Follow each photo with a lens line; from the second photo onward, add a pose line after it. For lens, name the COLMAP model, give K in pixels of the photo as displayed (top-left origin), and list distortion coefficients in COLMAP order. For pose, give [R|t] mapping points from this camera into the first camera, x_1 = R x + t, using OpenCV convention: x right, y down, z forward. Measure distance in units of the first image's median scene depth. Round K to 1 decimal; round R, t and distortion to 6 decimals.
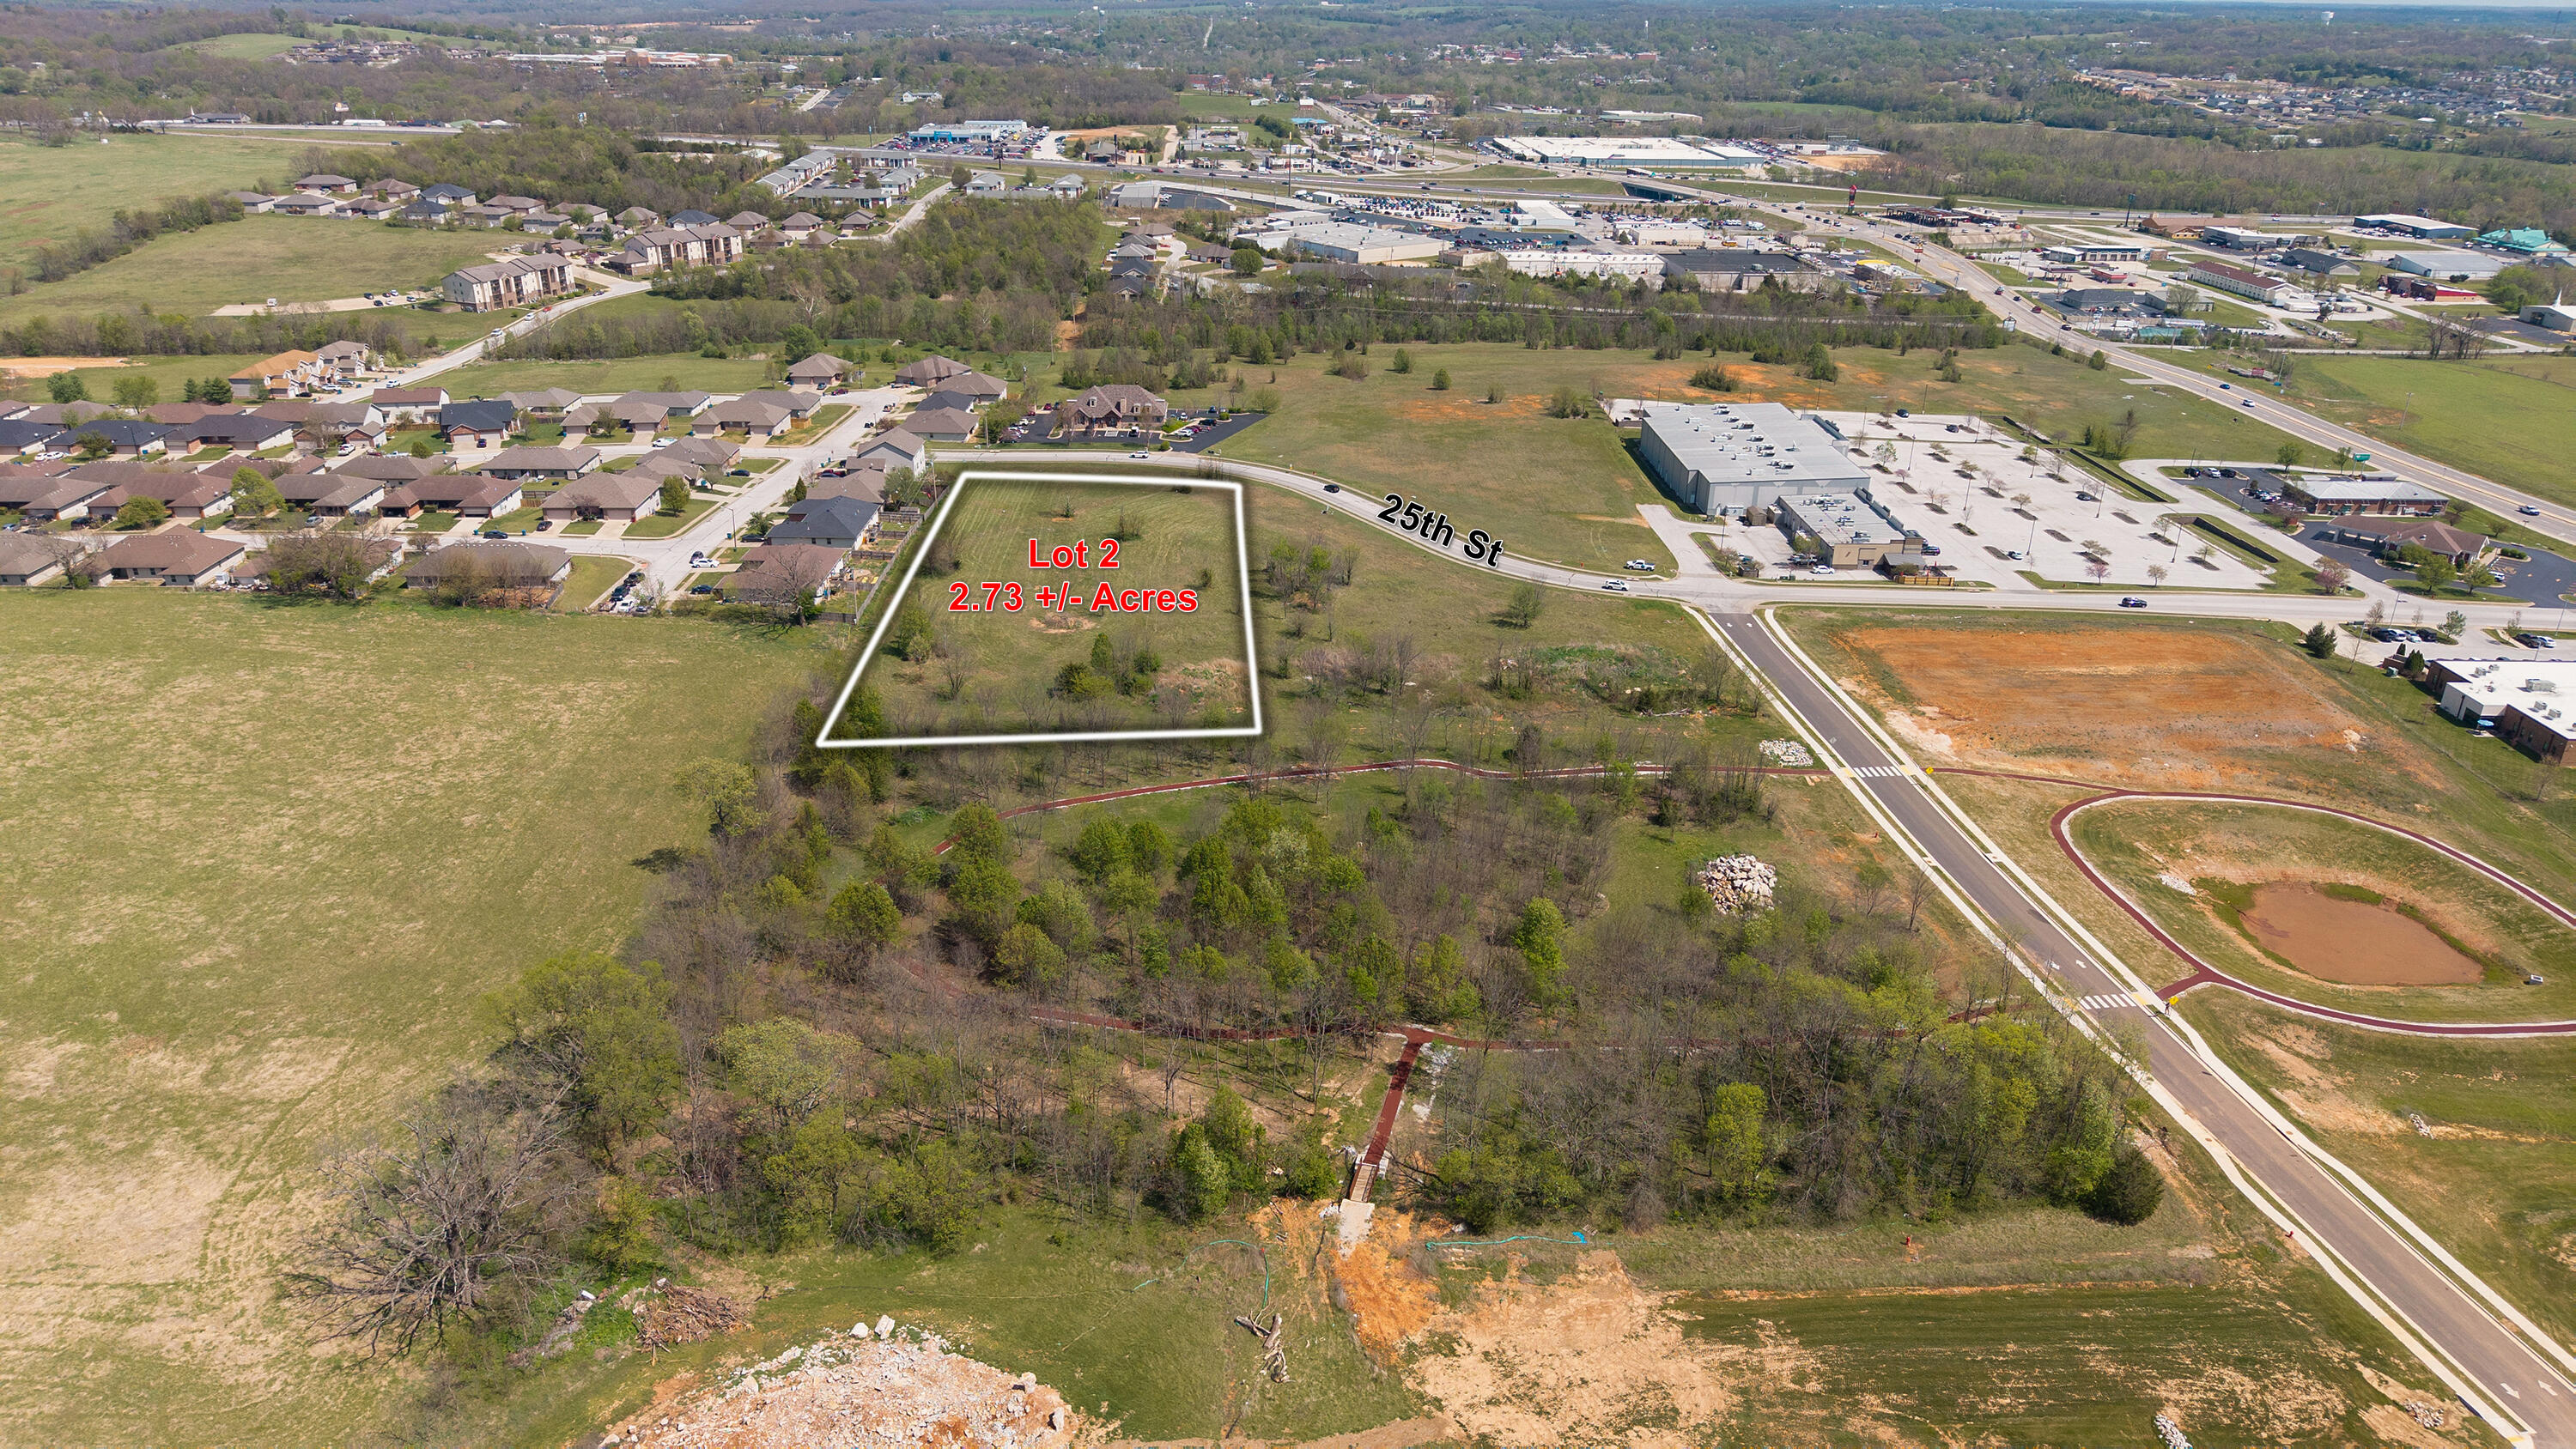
lens RADIAL K [[1730.6, 0, 1288.0], [0, 1730.6, 724.5], [0, 0, 1]] dist [0.010920, -0.003421]
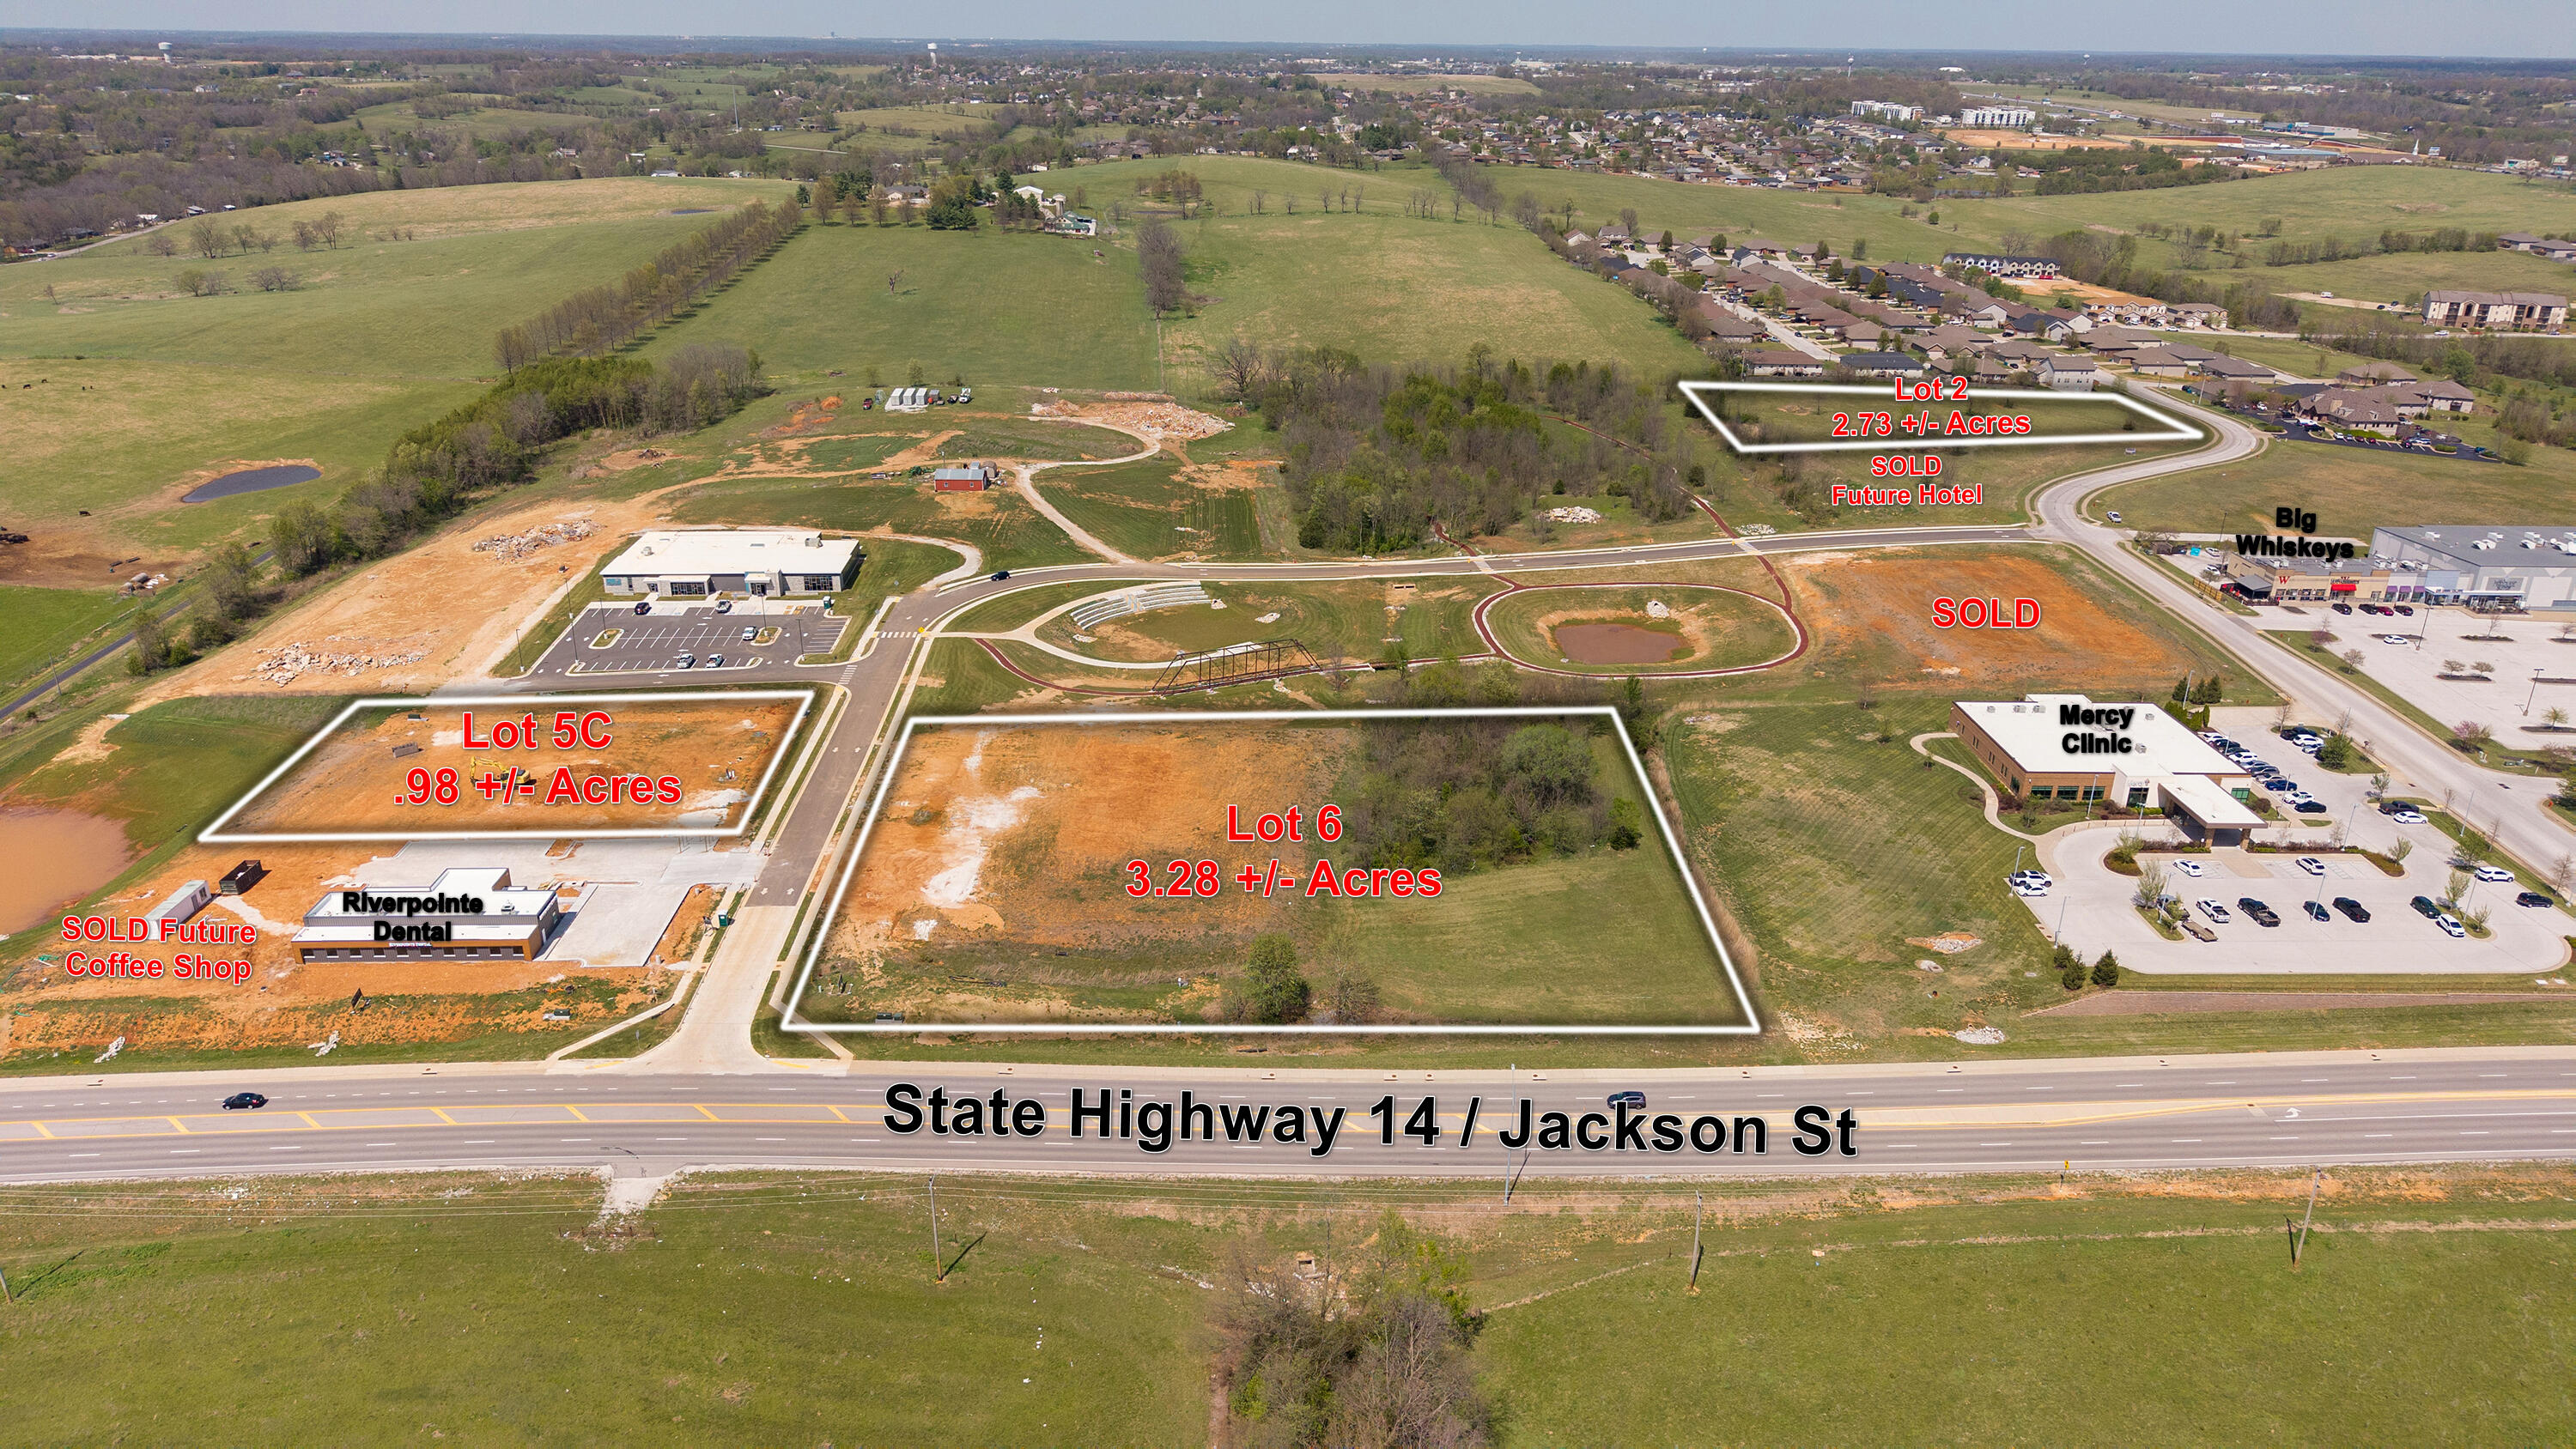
lens RADIAL K [[1768.4, 0, 1282.0], [0, 1768.4, 616.1], [0, 0, 1]] dist [0.042970, -0.056382]
pose [[-0.001379, 0.296615, -0.954996, 0.732036], [-0.405454, 0.872812, 0.271674, -0.070098], [0.914114, 0.387582, 0.119060, 0.190192]]
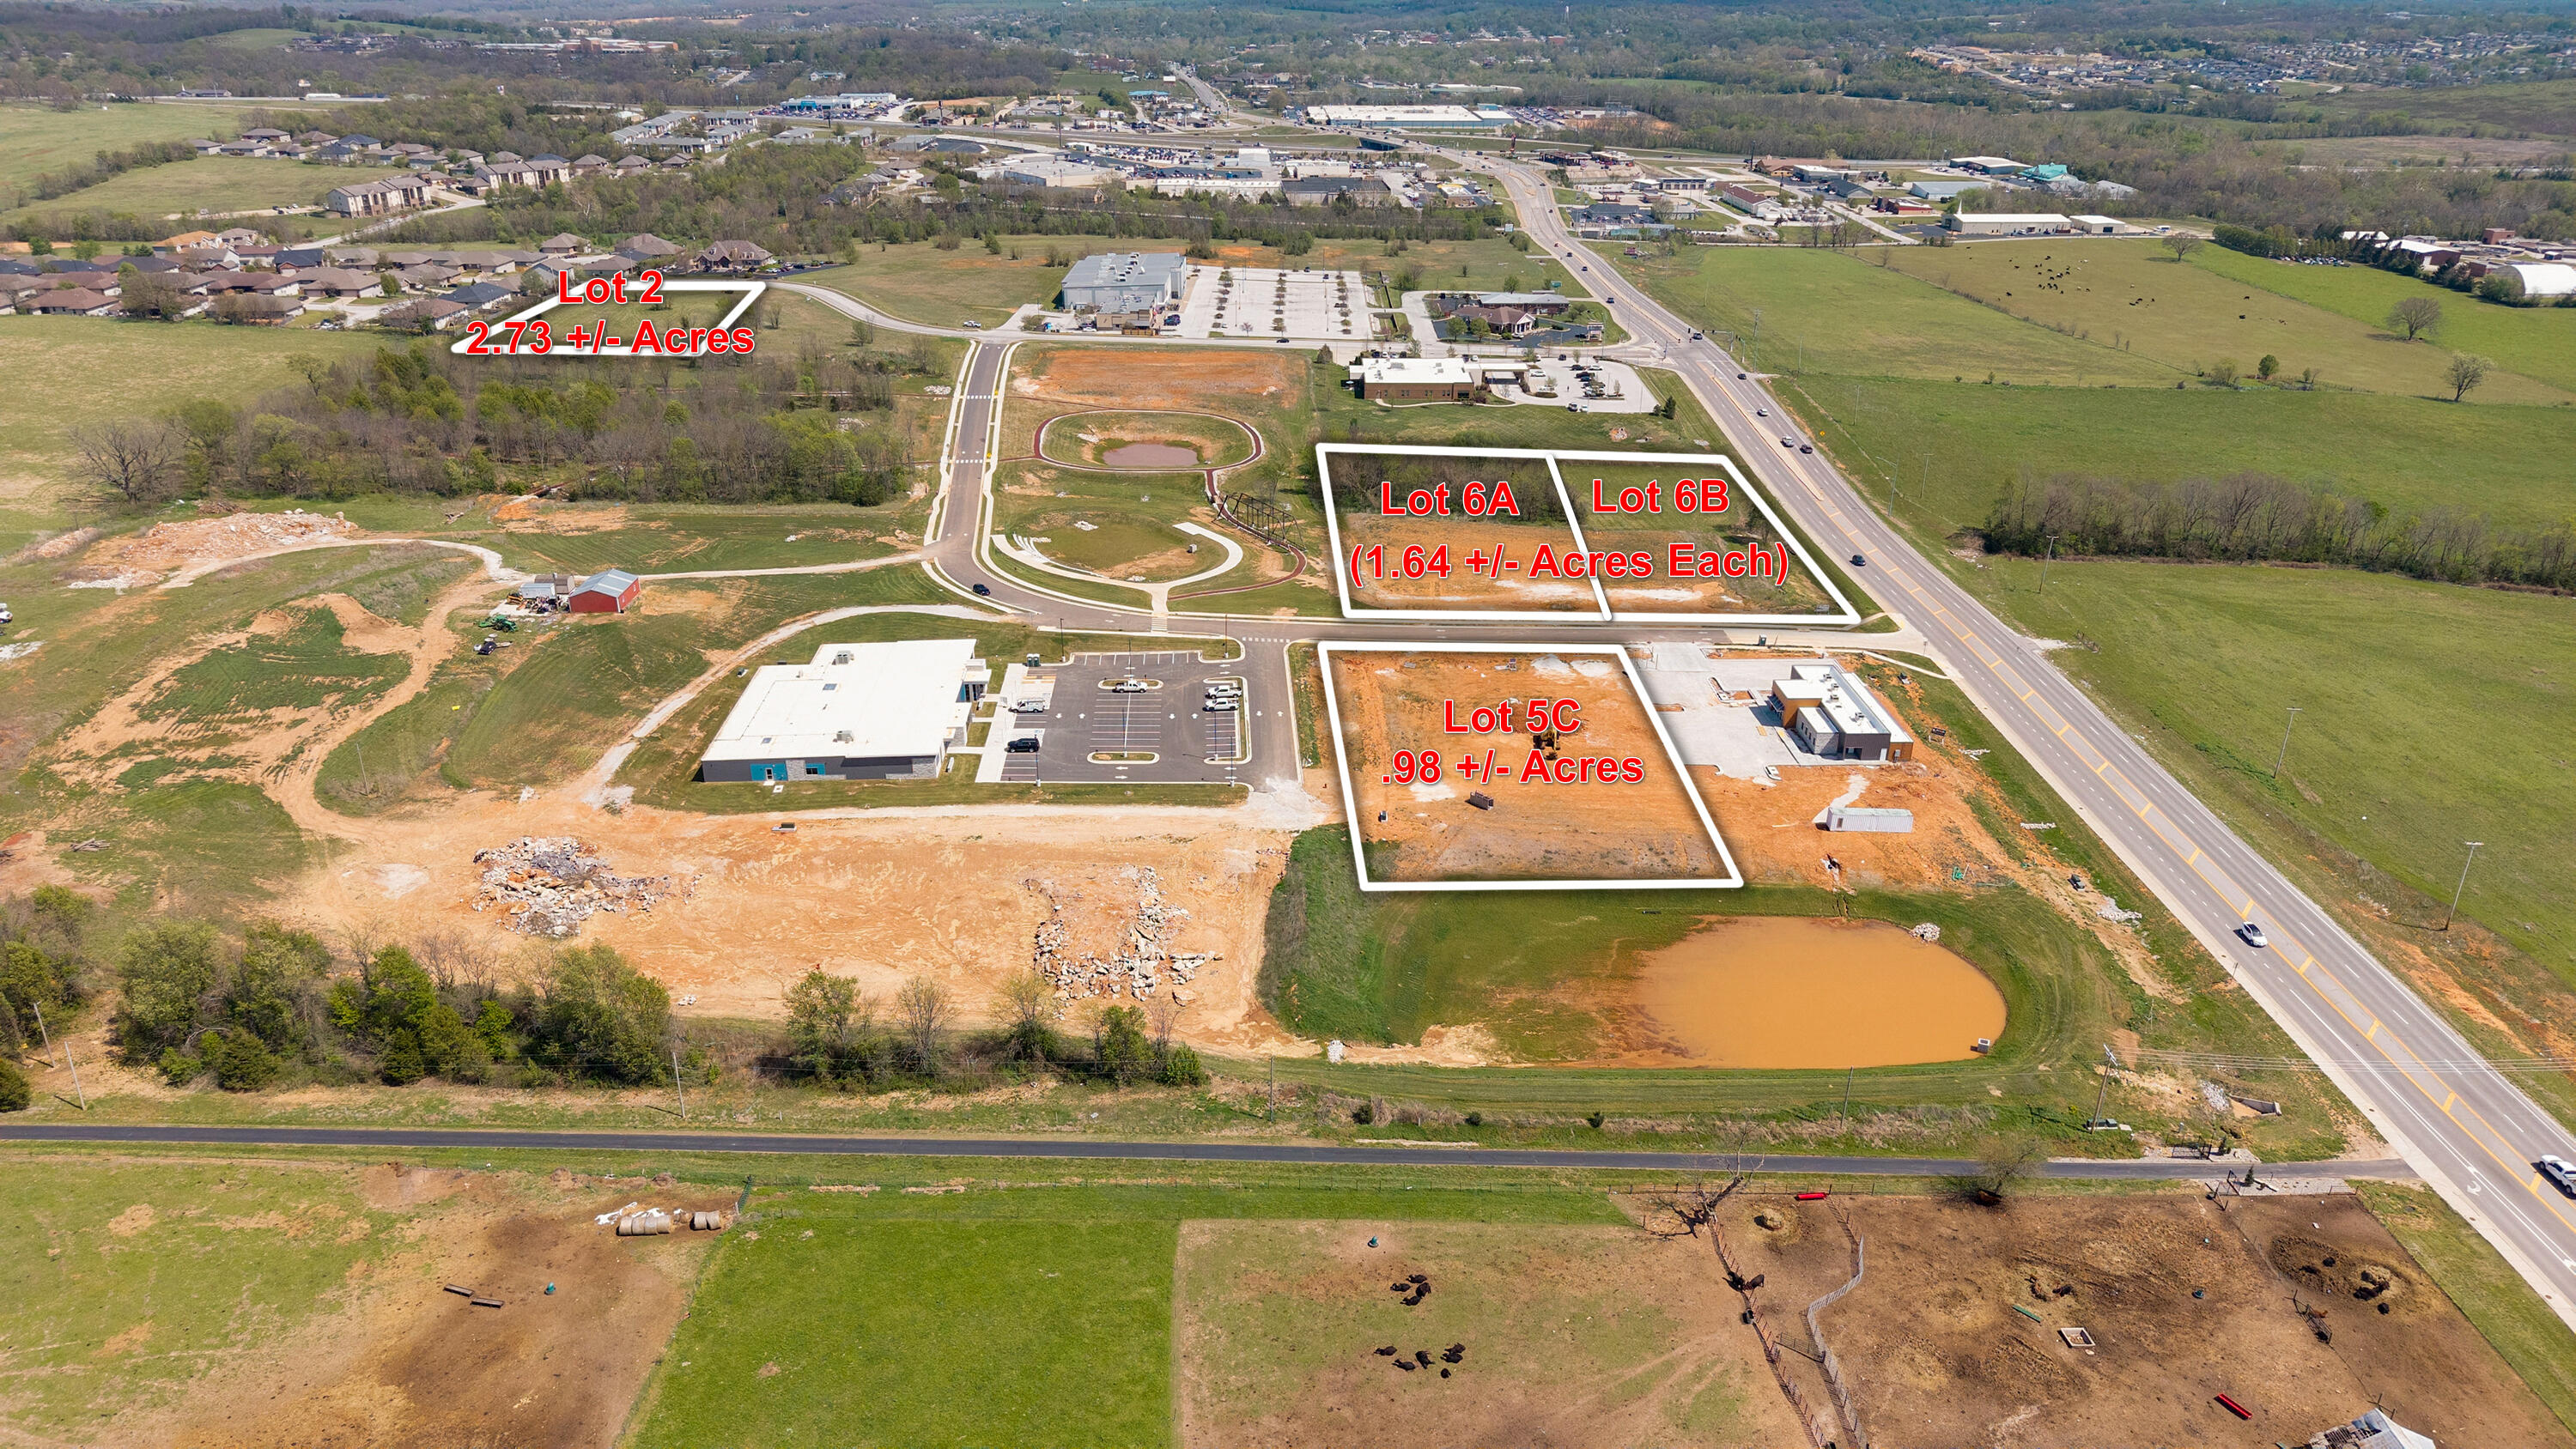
lens RADIAL K [[1730.6, 0, 1288.0], [0, 1730.6, 724.5], [0, 0, 1]] dist [0.010920, -0.003421]
pose [[0.999722, -0.000459, -0.023572, 0.285651], [0.000553, 0.999992, 0.003987, 0.147781], [0.023570, -0.003999, 0.999714, -0.334475]]
